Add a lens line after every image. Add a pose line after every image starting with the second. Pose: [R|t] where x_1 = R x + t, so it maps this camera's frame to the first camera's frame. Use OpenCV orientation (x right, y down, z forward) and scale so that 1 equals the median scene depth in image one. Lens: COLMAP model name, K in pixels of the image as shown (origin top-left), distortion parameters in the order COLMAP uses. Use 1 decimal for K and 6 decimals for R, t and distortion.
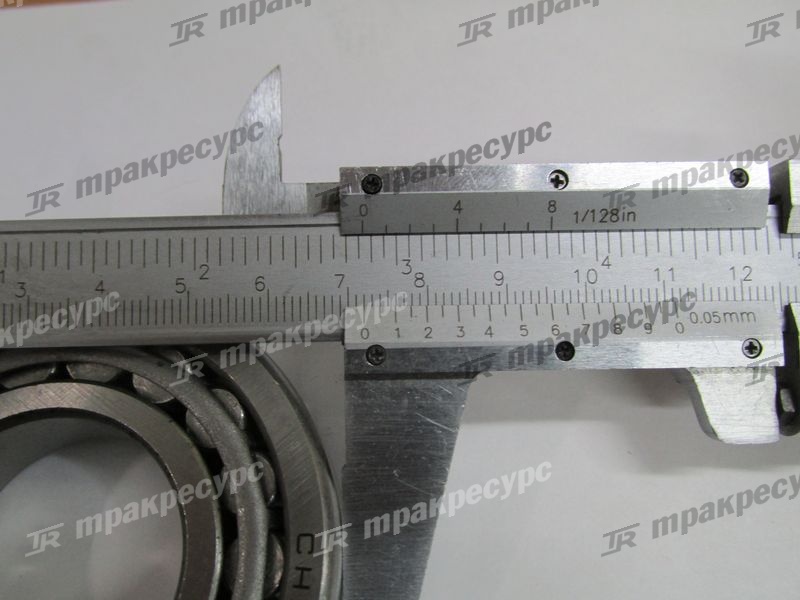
lens RADIAL K [[713.8, 0, 415.5], [0, 713.8, 295.7], [0, 0, 1]] dist [-0.010008, 0.004410]
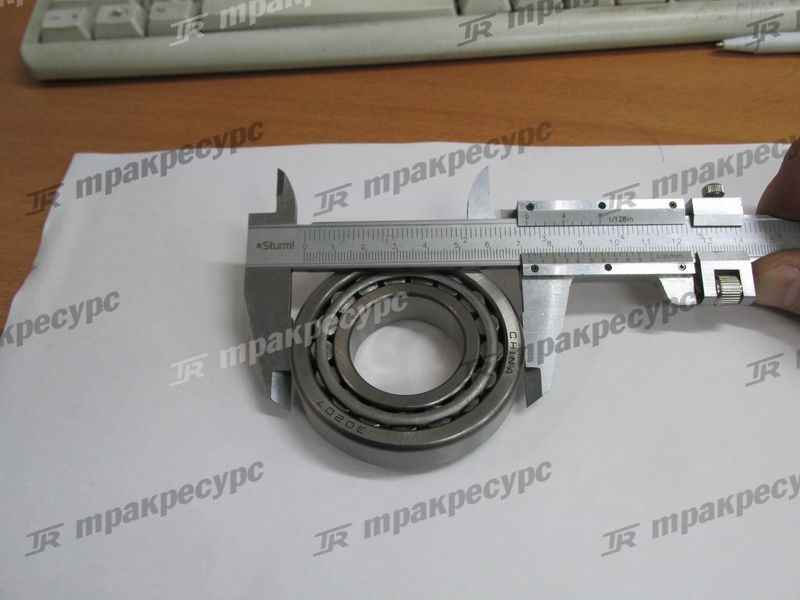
lens RADIAL K [[713.8, 0, 378.7], [0, 713.8, 291.8], [0, 0, 1]] dist [-0.010008, 0.004410]
pose [[0.998666, 0.003770, -0.051506, -0.472968], [-0.013728, 0.980830, -0.194383, 0.655626], [0.049786, 0.194831, 0.979573, -1.509362]]
